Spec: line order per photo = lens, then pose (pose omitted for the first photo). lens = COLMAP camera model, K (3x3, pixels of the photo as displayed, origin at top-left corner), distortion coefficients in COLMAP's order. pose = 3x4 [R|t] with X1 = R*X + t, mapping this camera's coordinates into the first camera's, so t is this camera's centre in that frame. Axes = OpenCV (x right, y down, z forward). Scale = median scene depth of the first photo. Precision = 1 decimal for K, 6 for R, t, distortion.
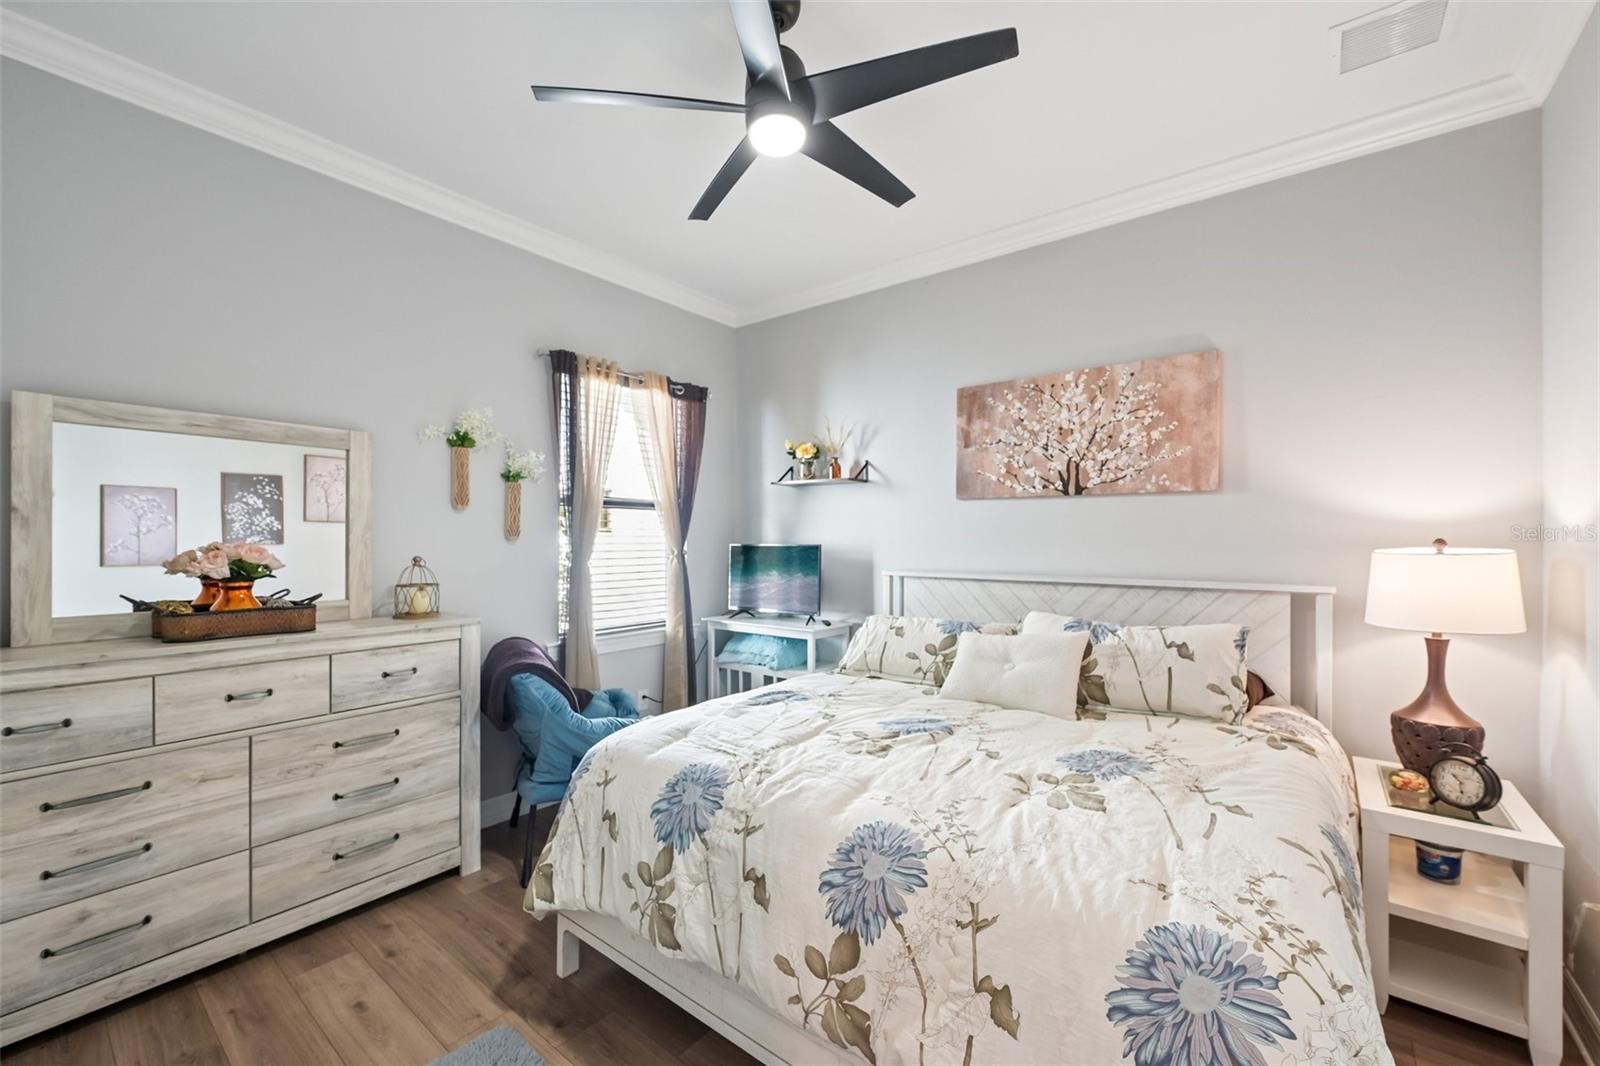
lens RADIAL K [[639.2, 0, 797.7], [0, 639.2, 538.1], [0, 0, 1]] dist [0.000146, -0.000177]
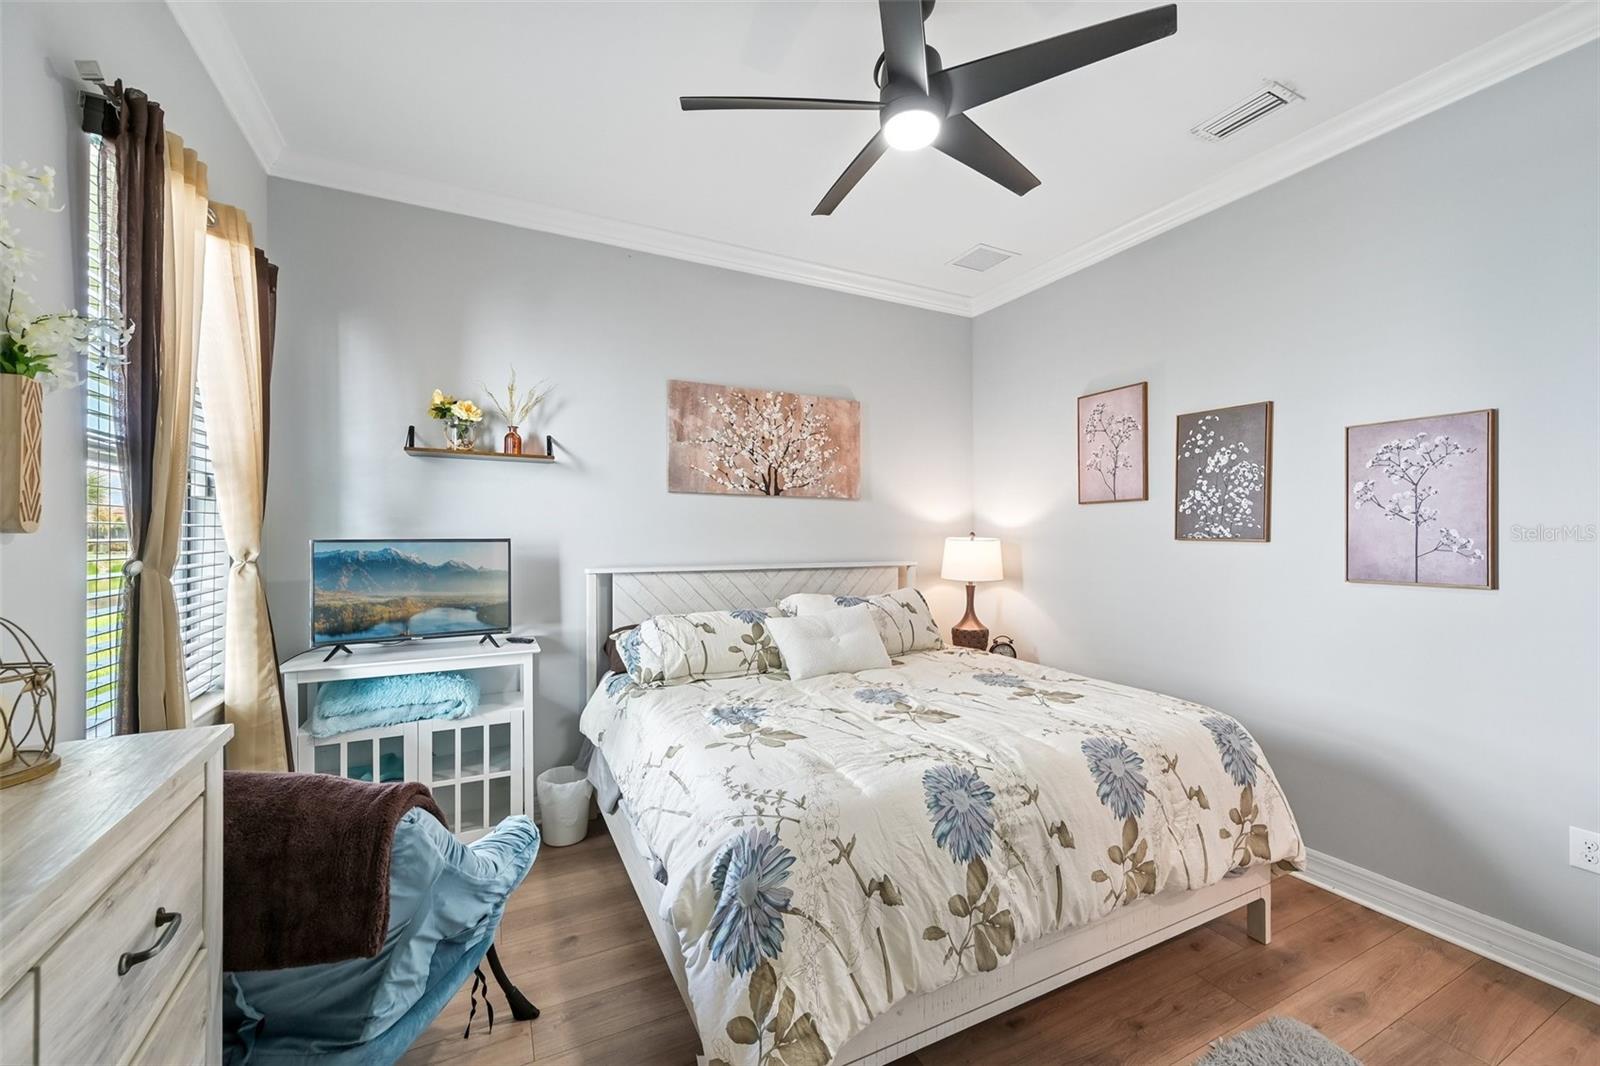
lens RADIAL K [[639.2, 0, 792.2], [0, 639.2, 531.4], [0, 0, 1]] dist [0.000146, -0.000177]
pose [[0.423746, 0.003871, 0.905773, -0.657969], [-0.003355, 0.999991, -0.002704, 0.003101], [-0.905775, -0.001893, 0.423755, 0.478933]]
